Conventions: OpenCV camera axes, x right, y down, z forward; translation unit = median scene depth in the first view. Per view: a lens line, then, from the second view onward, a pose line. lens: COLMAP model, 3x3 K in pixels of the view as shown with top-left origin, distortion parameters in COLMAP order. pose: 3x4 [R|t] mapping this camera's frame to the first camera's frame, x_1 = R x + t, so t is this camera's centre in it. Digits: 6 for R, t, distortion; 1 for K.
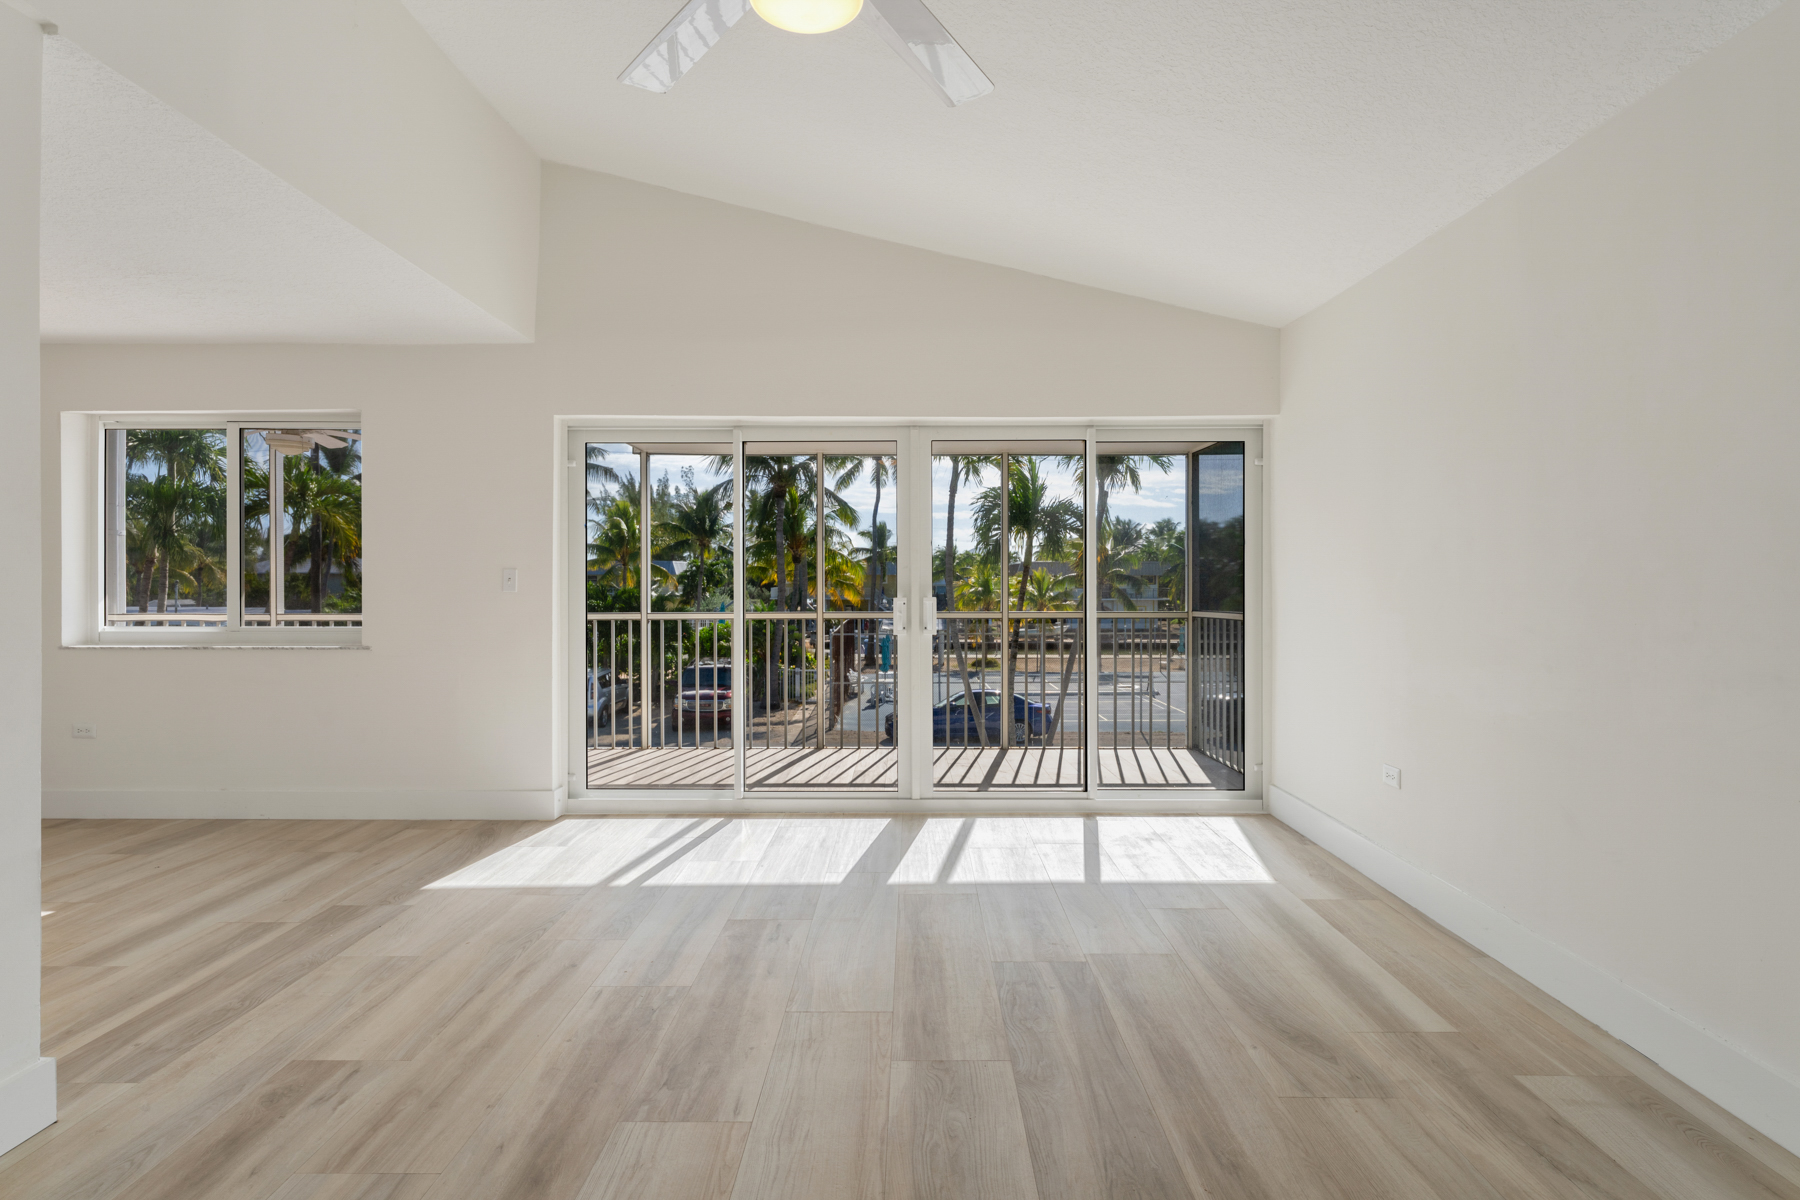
lens RADIAL K [[929.9, 0, 887.1], [0, 929.9, 575.4], [0, 0, 1]] dist [0.002410, -0.000347]
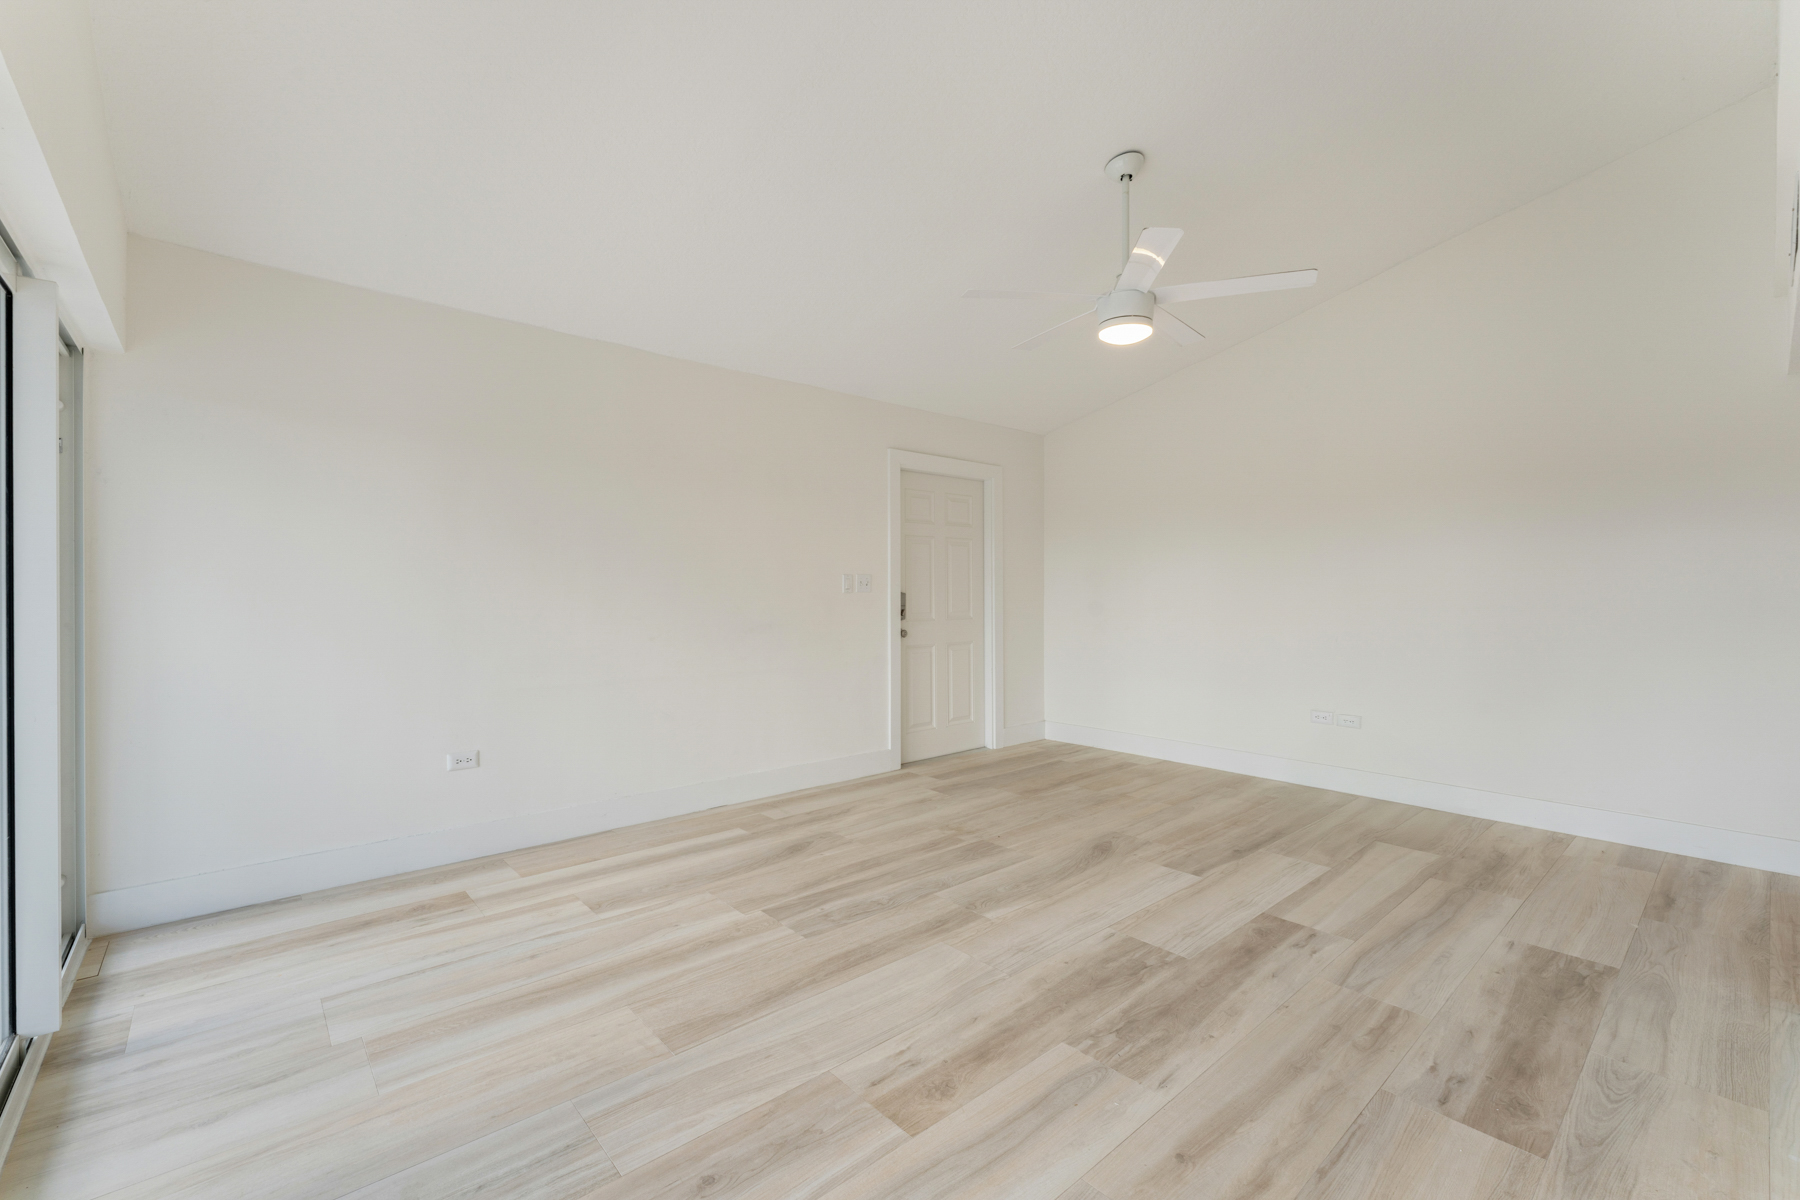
lens RADIAL K [[746.2, 0, 870.9], [0, 746.2, 588.3], [0, 0, 1]] dist [0.003040, 0.000276]
pose [[-0.661680, 0.001661, 0.749785, -0.549279], [-0.001681, 0.999992, -0.003699, 0.005979], [-0.749785, -0.003708, -0.661671, 1.409659]]
